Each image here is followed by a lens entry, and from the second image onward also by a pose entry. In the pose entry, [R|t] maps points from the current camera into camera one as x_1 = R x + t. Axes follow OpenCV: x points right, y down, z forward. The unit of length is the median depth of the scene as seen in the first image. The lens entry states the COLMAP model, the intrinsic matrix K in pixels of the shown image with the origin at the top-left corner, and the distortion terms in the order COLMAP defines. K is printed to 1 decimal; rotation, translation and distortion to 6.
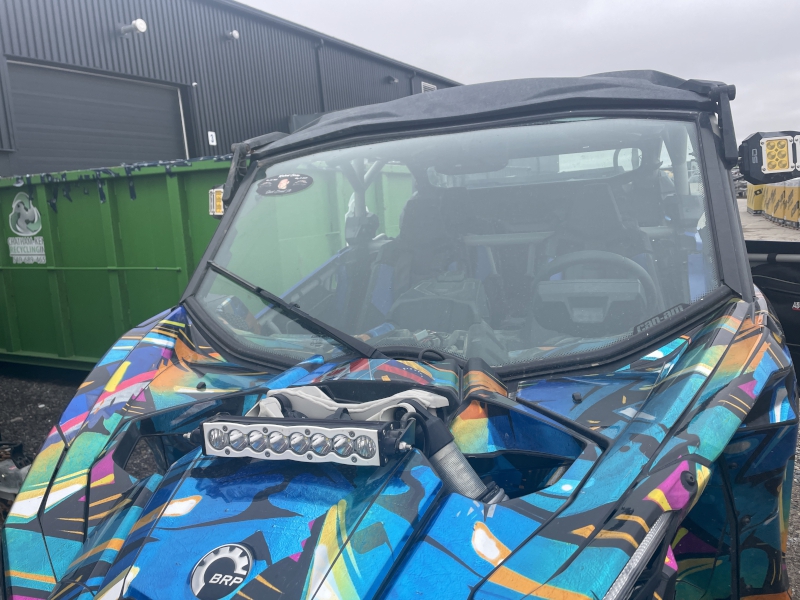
lens RADIAL K [[605.1, 0, 399.2], [0, 605.1, 289.3], [0, 0, 1]] dist [0.092731, -0.121974]
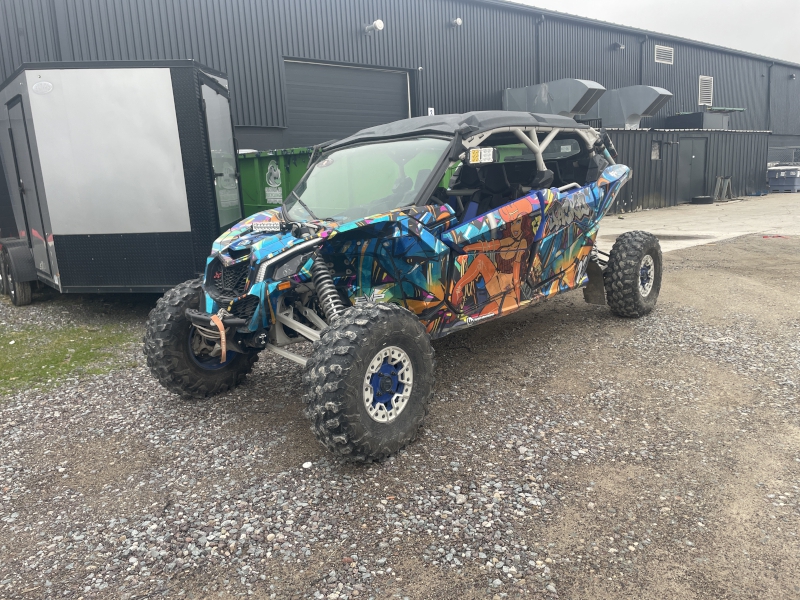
lens RADIAL K [[605.1, 0, 399.2], [0, 605.1, 289.3], [0, 0, 1]] dist [0.092731, -0.121974]
pose [[0.919501, 0.095366, -0.381344, 0.371051], [-0.073731, 0.994749, 0.070984, 0.049433], [0.386111, -0.037153, 0.921704, -0.411689]]
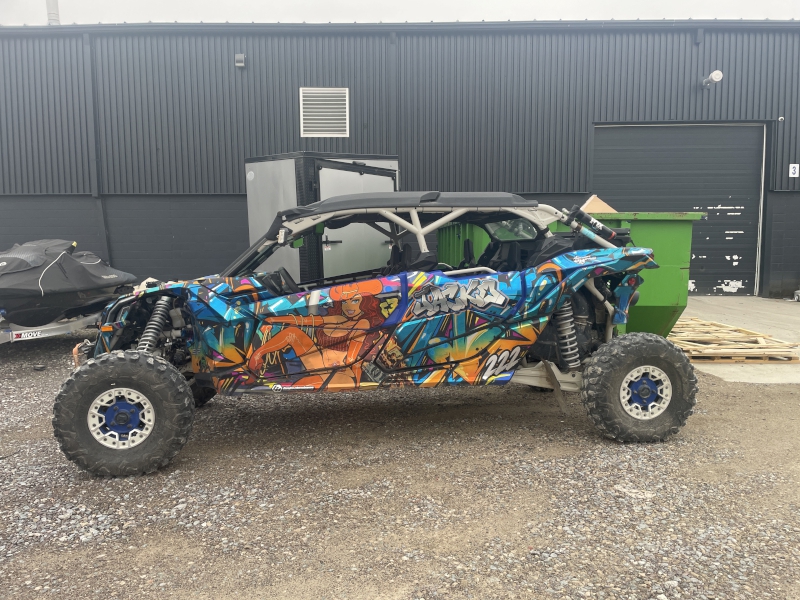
lens RADIAL K [[605.1, 0, 399.2], [0, 605.1, 289.3], [0, 0, 1]] dist [0.092731, -0.121974]
pose [[0.451307, 0.127990, -0.883142, 0.893382], [-0.158564, 0.985414, 0.061782, -0.059819], [0.878168, 0.112152, 0.465019, 0.031052]]
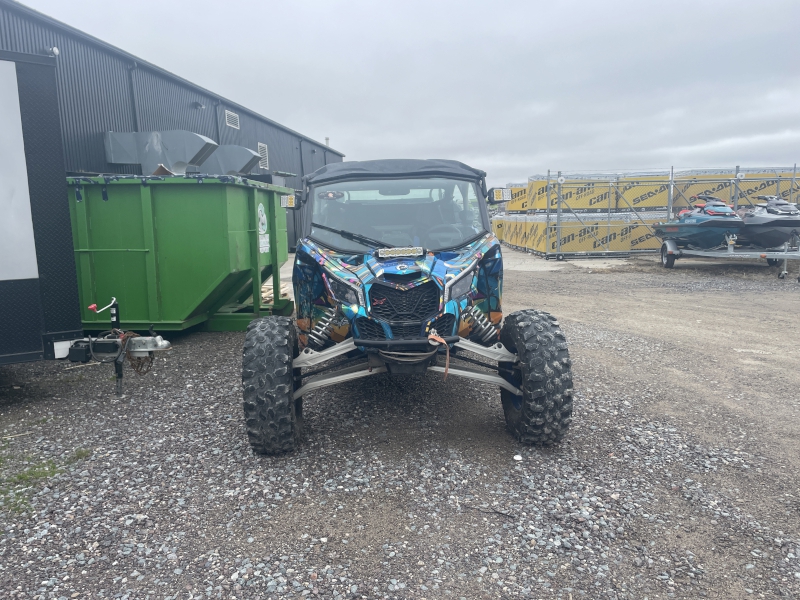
lens RADIAL K [[600.4, 0, 400.0], [0, 600.4, 300.0], [0, 0, 1]] dist [0.087740, -0.099169]
pose [[0.935928, -0.003648, 0.352173, -0.269310], [0.012525, 0.999659, -0.022931, 0.109092], [-0.351969, 0.025873, 0.935654, -0.483038]]
